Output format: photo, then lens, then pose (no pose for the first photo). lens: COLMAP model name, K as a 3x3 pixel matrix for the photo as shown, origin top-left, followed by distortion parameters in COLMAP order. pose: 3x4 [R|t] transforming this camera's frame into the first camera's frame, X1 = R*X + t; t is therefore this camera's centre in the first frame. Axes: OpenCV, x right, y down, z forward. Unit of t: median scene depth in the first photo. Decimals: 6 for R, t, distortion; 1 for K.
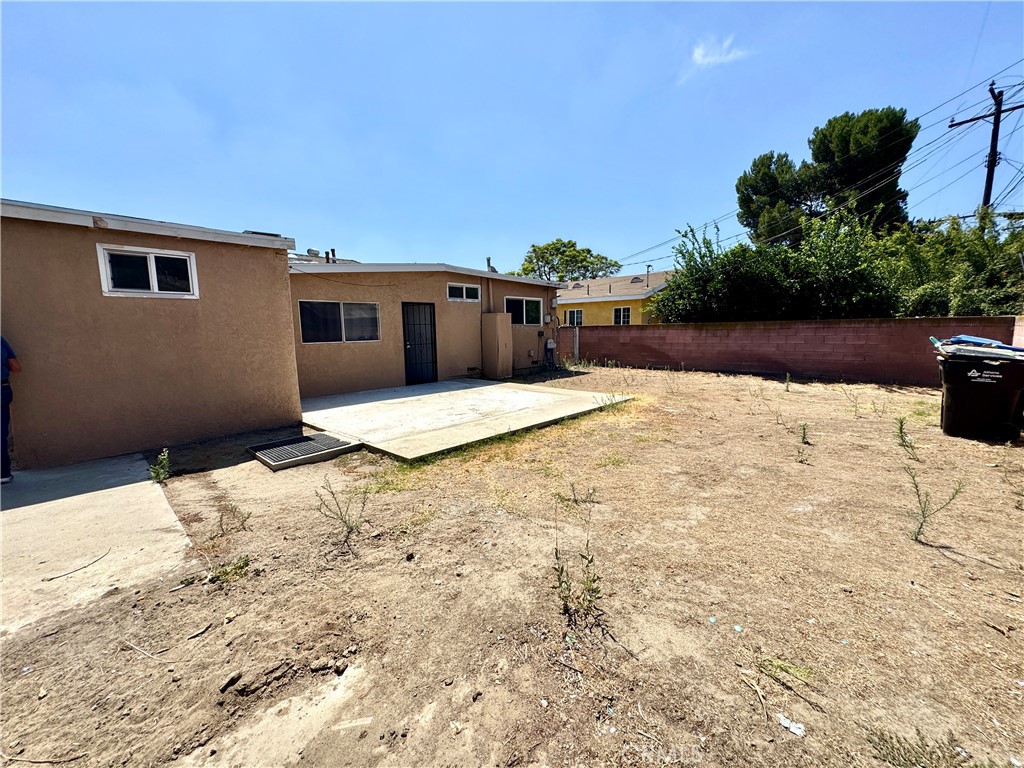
lens RADIAL K [[409.5, 0, 512.8], [0, 409.5, 383.7], [0, 0, 1]] dist [-0.002982, 0.000363]
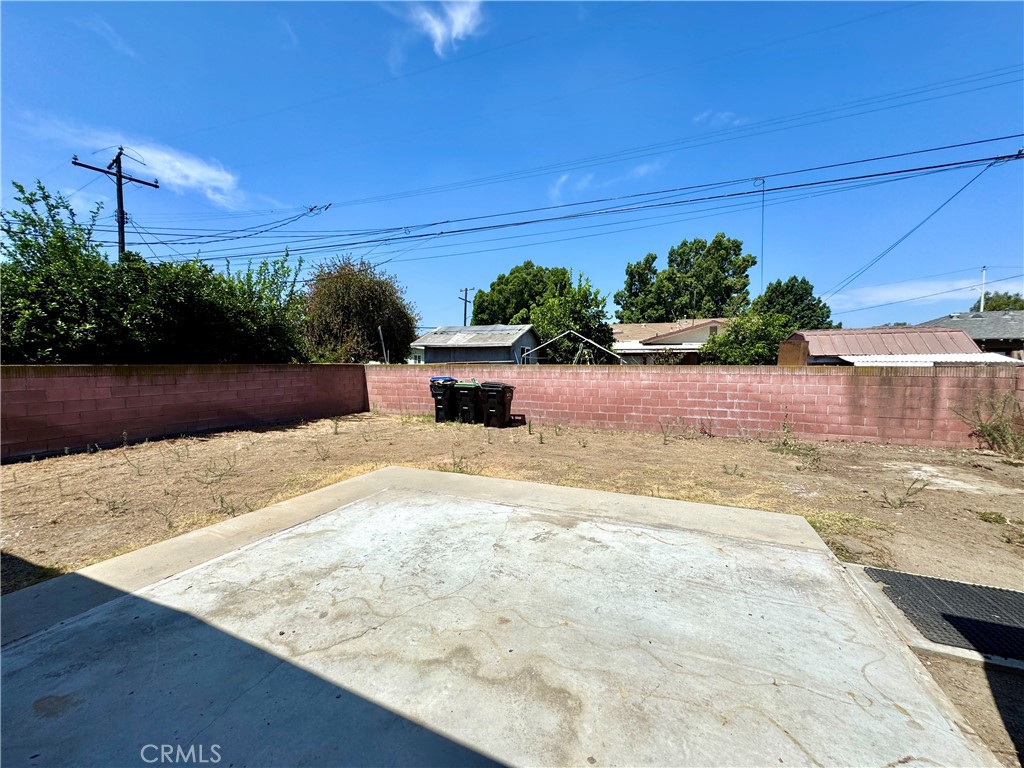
lens RADIAL K [[409.5, 0, 512.8], [0, 409.5, 383.7], [0, 0, 1]] dist [-0.002982, 0.000363]
pose [[-0.342452, -0.032531, 0.938972, -0.338365], [0.125808, 0.988812, 0.080141, -0.103486], [-0.931074, 0.145575, -0.334528, 0.716367]]
